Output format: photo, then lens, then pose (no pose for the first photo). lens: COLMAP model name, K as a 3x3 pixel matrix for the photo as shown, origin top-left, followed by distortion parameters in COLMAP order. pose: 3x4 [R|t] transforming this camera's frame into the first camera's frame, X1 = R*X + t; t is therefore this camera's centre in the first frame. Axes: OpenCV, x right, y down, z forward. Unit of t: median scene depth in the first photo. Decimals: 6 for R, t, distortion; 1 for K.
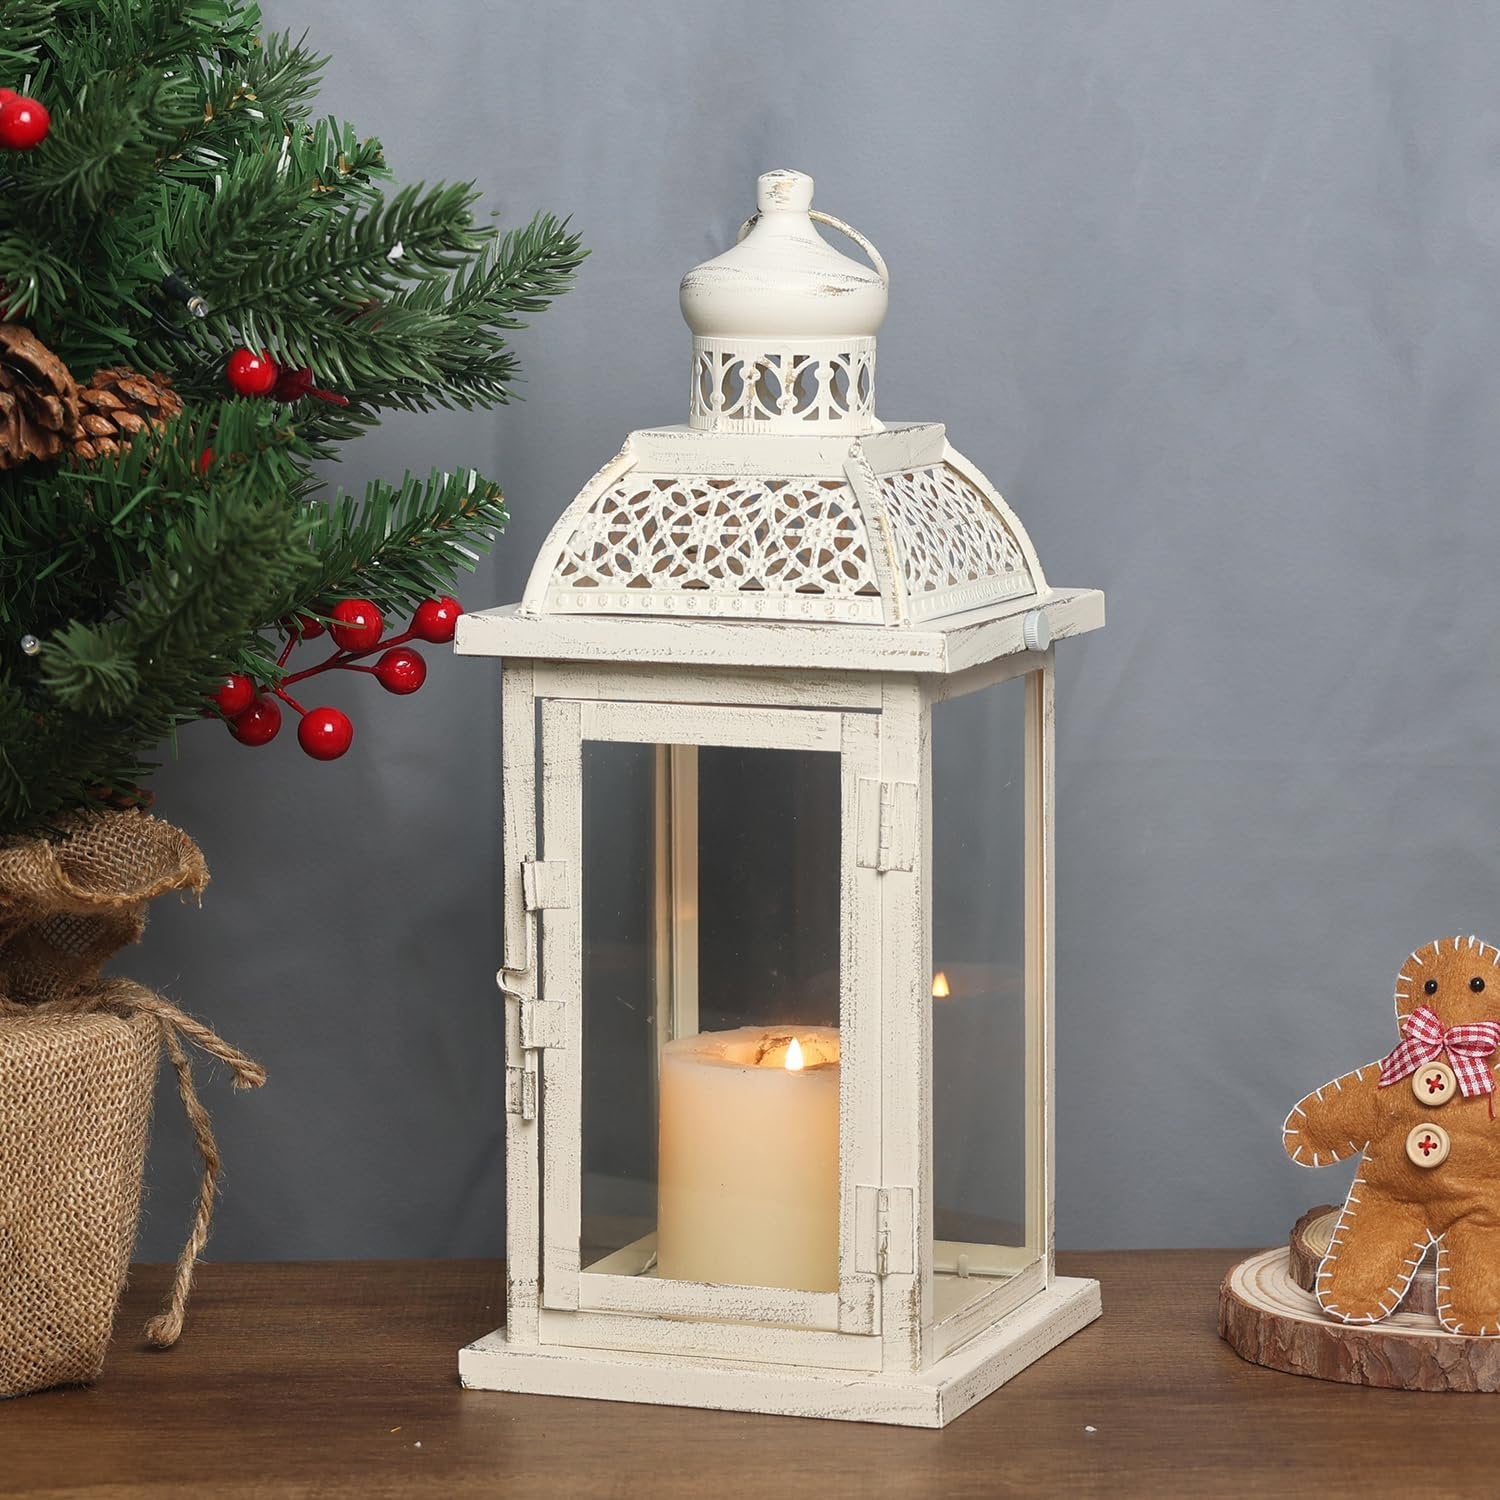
lens RADIAL K [[5202.8, 0, 750.0], [0, 5202.8, 750.0], [0, 0, 1]] dist [0.000456, 1.025150]
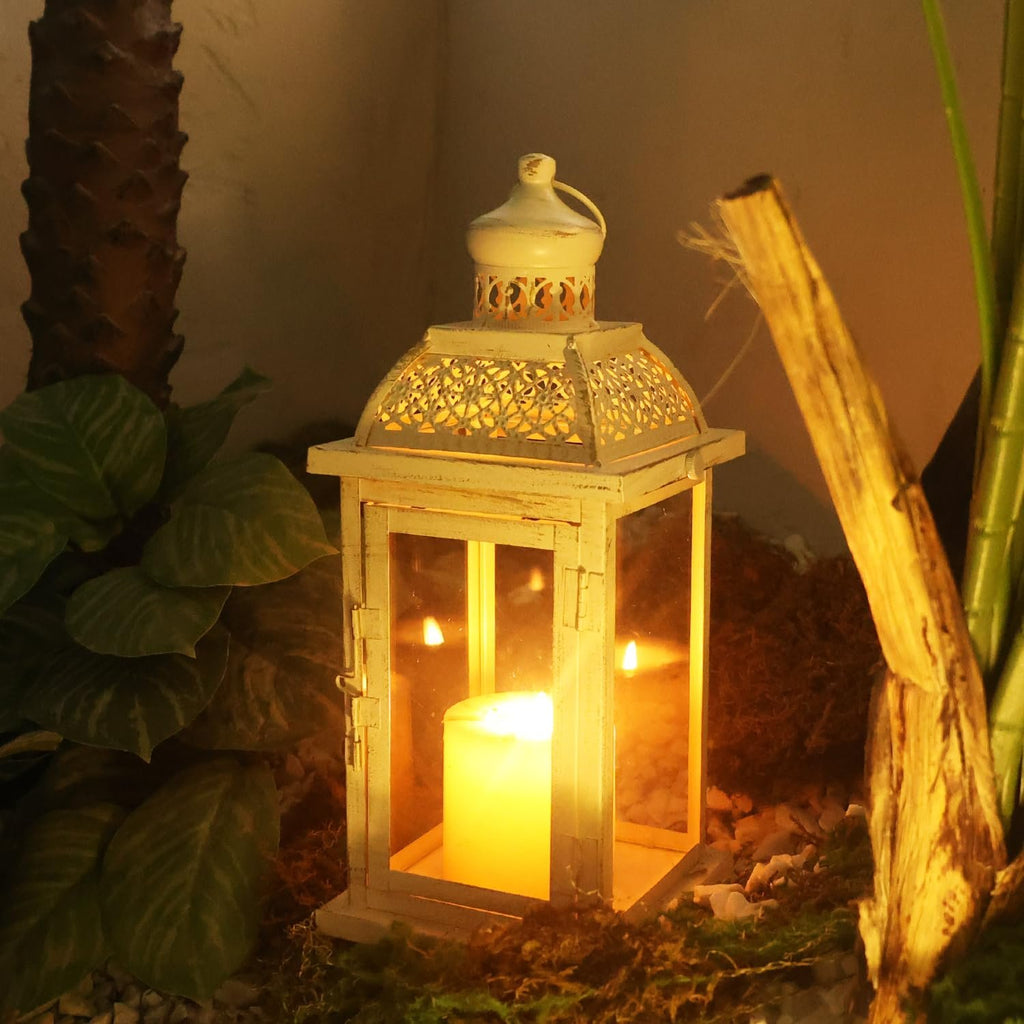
lens RADIAL K [[1542.3, 0, 512.5], [0, 1542.3, 510.3], [0, 0, 1]] dist [0.028646, 0.064467]
pose [[0.994367, 0.026135, -0.102720, 0.049277], [-0.019649, 0.997778, 0.063658, -0.037457], [0.104156, -0.061281, 0.992671, 0.557352]]
